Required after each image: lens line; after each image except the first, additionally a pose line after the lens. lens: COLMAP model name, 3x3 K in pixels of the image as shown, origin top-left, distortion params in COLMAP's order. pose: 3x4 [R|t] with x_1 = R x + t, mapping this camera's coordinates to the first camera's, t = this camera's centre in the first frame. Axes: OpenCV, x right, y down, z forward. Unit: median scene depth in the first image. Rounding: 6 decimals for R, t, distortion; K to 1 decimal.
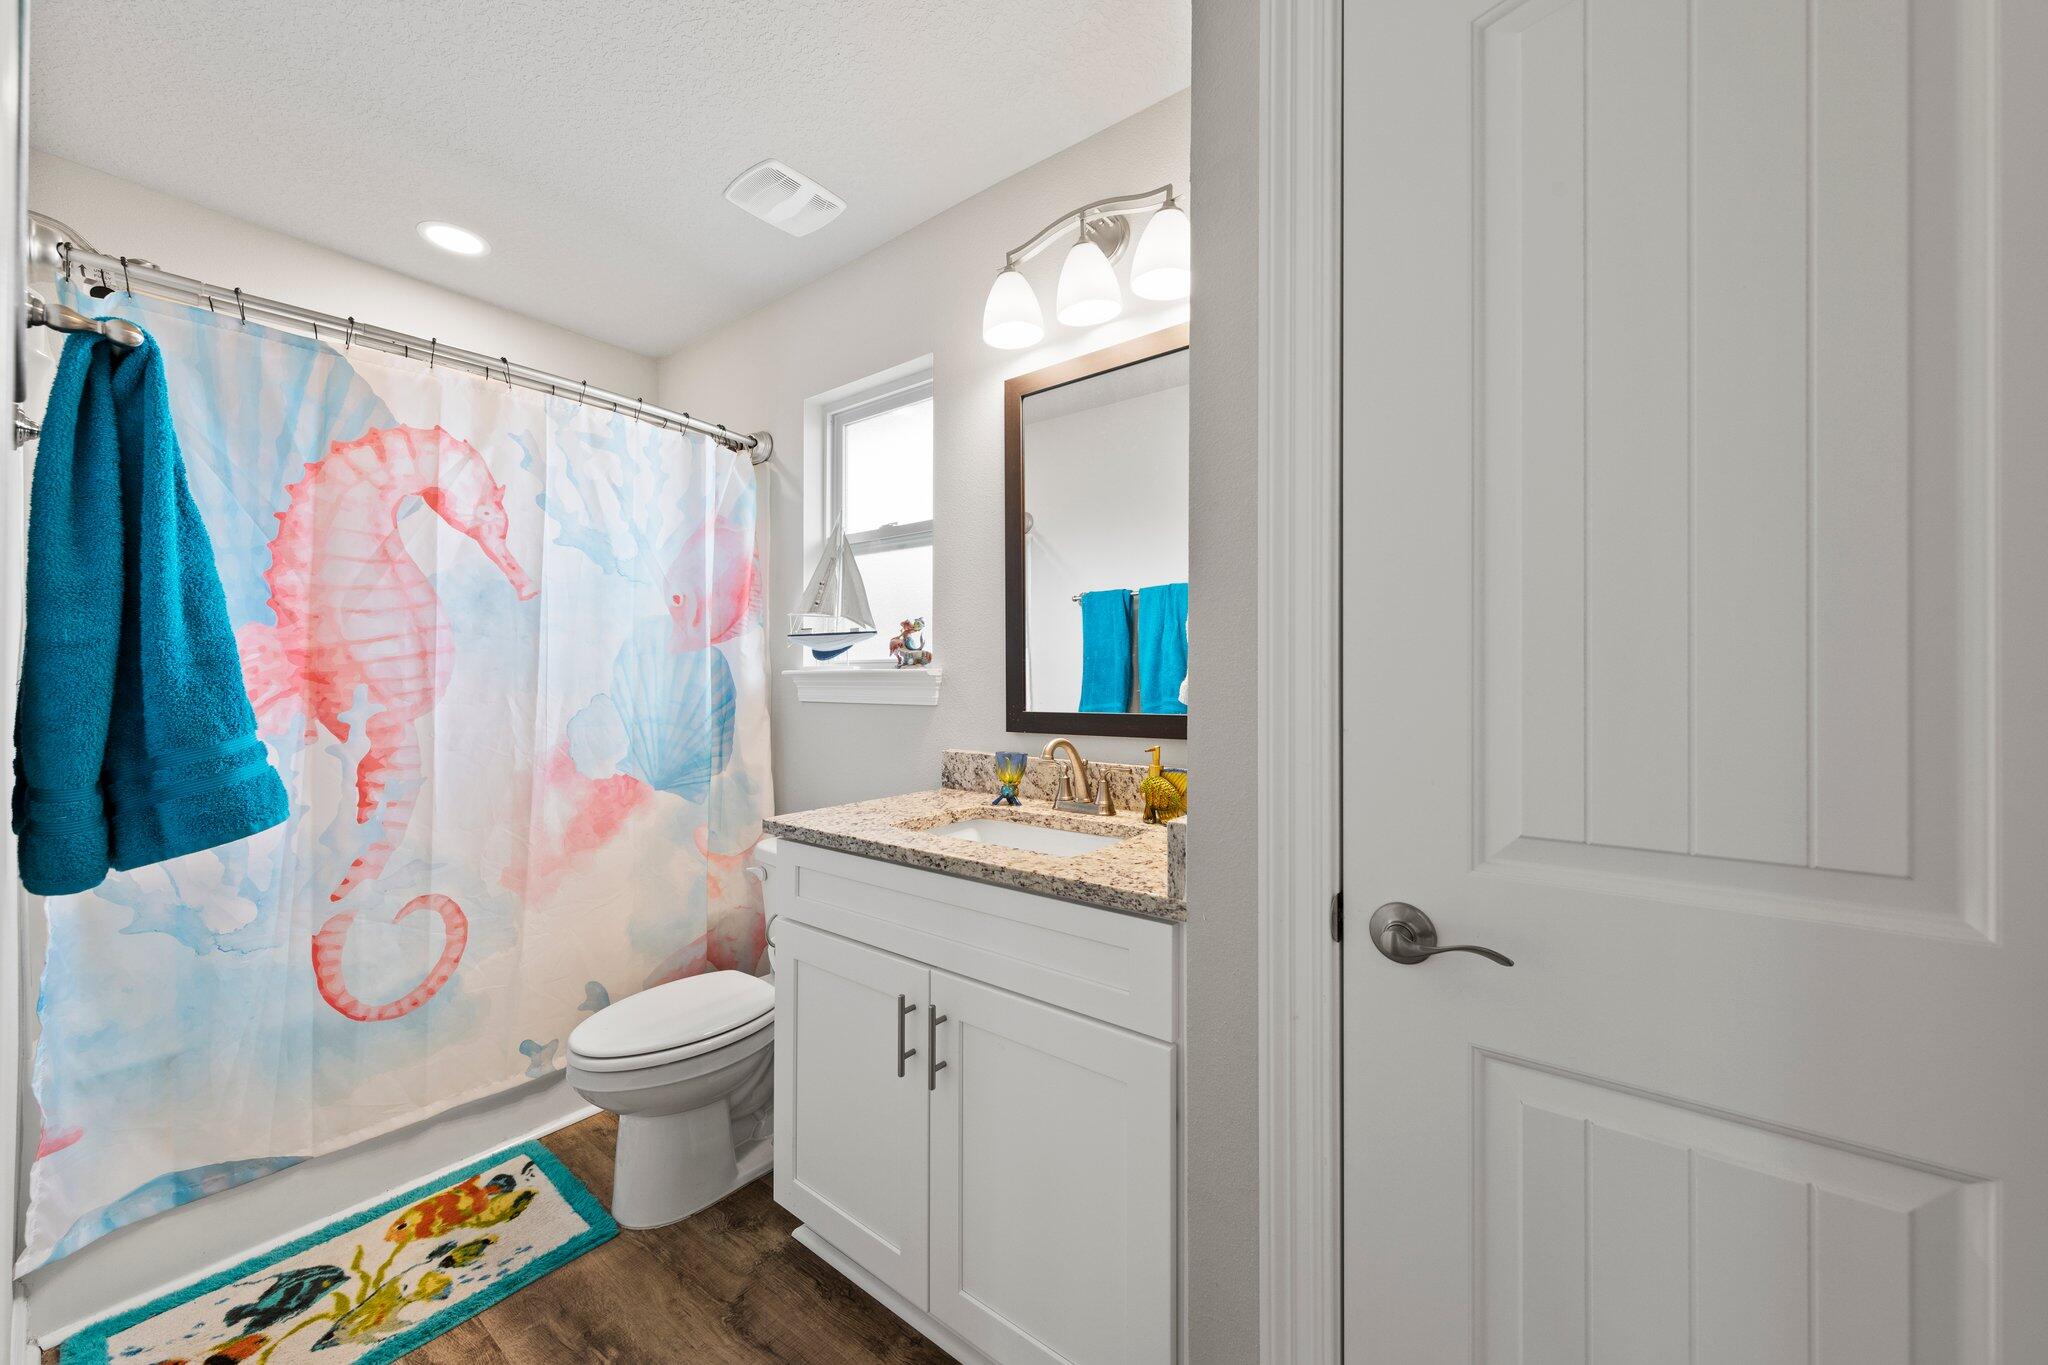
lens RADIAL K [[781.2, 0, 1021.3], [0, 781.2, 688.1], [0, 0, 1]] dist [-0.003026, -0.000114]
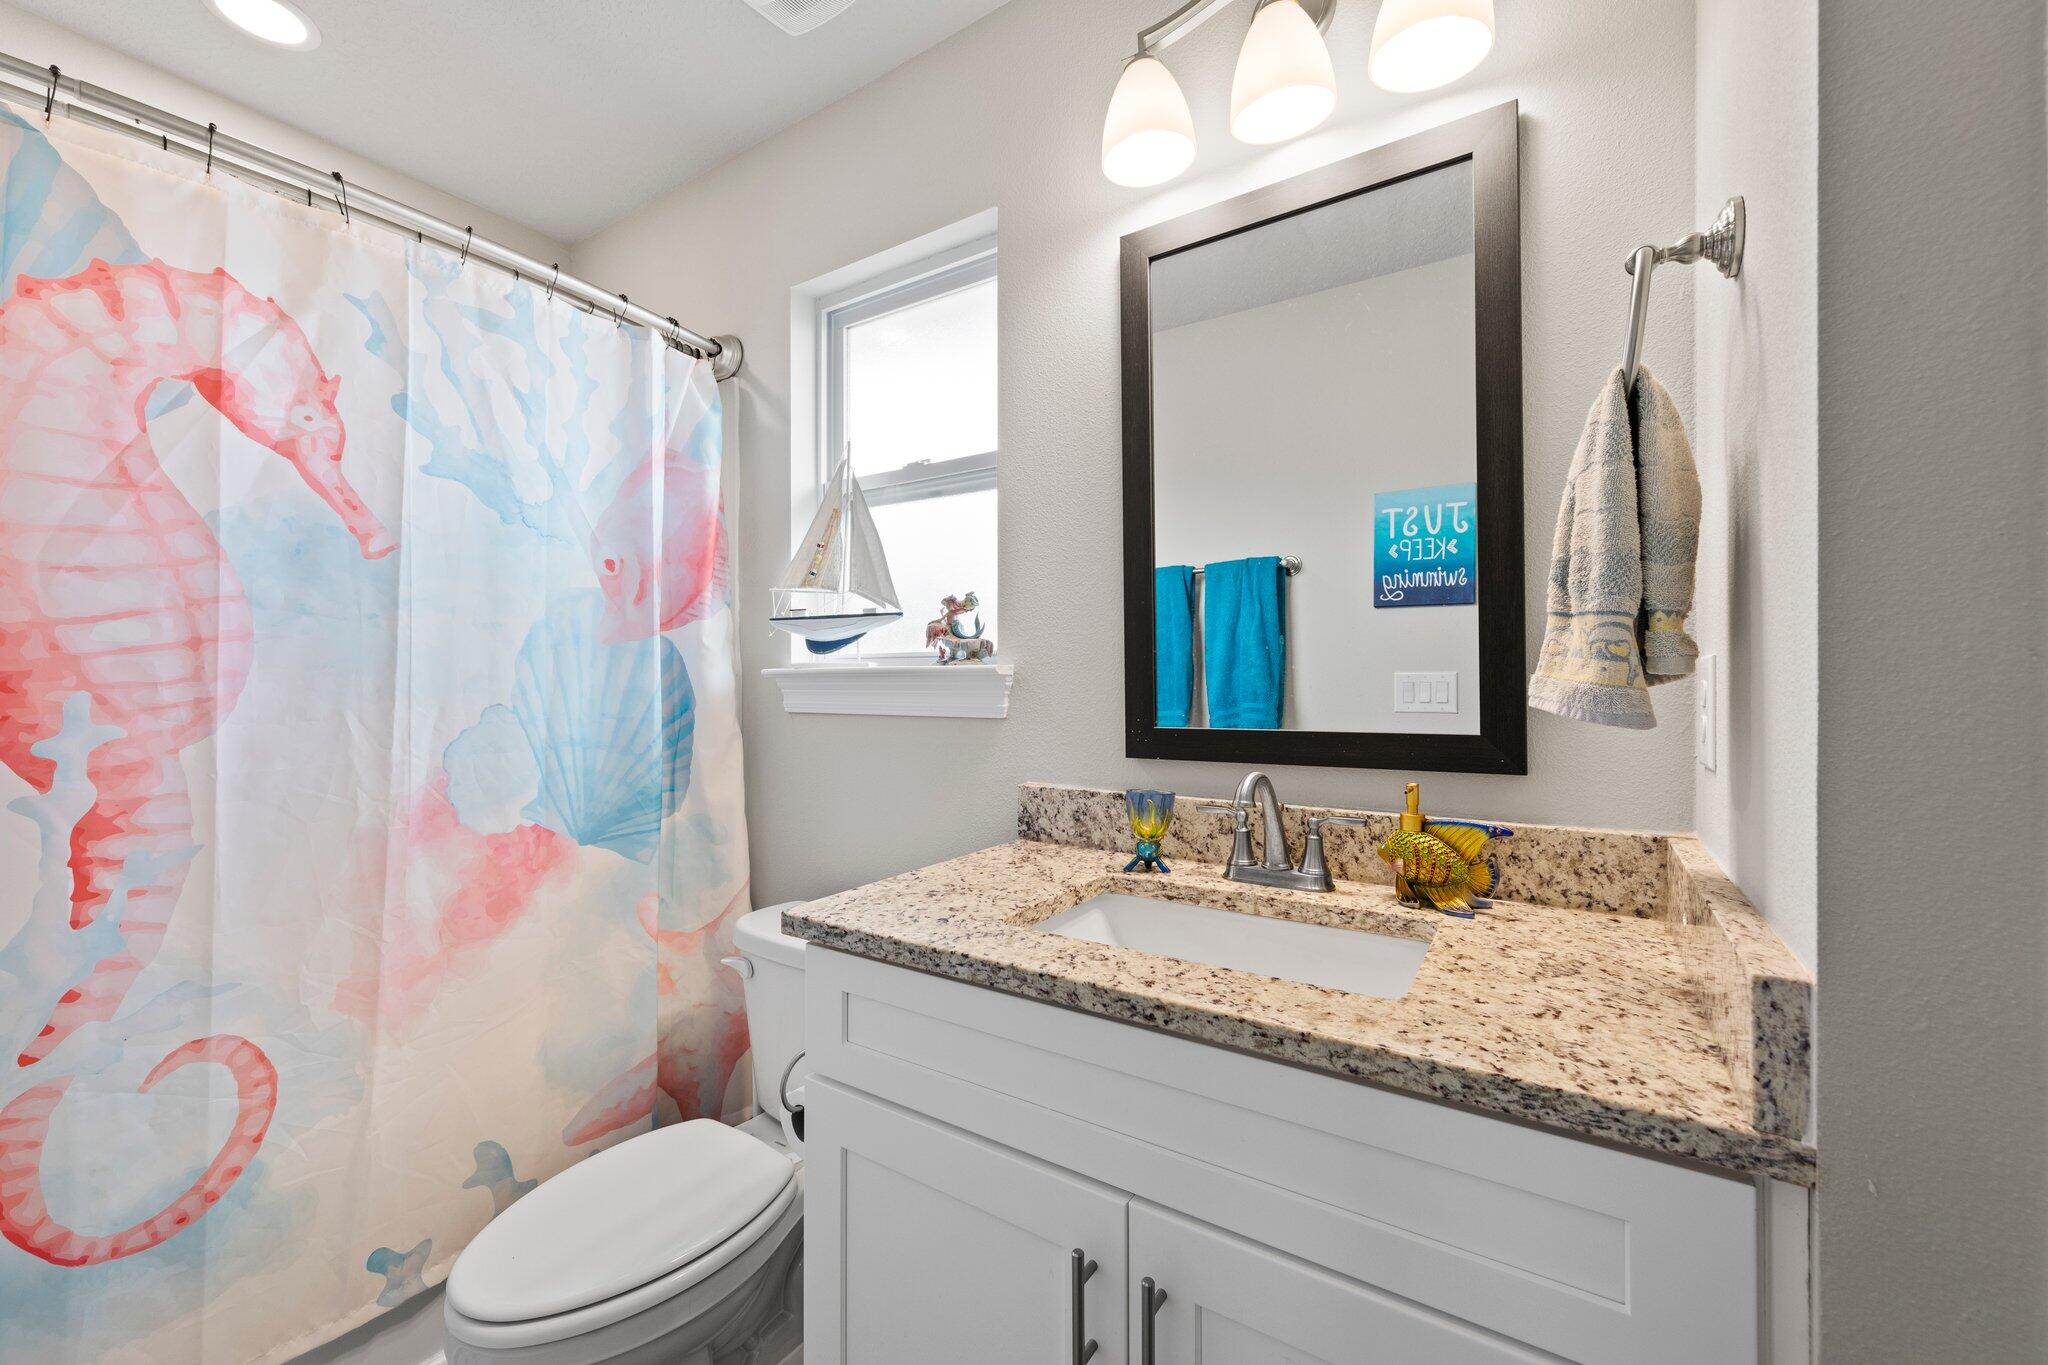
lens RADIAL K [[802.9, 0, 989.9], [0, 802.9, 688.0], [0, 0, 1]] dist [-0.001613, 0.000522]
pose [[0.997475, -0.004818, 0.070861, -0.190340], [0.004942, 0.999987, -0.001571, -0.003677], [-0.070852, 0.001917, 0.997485, 0.326765]]
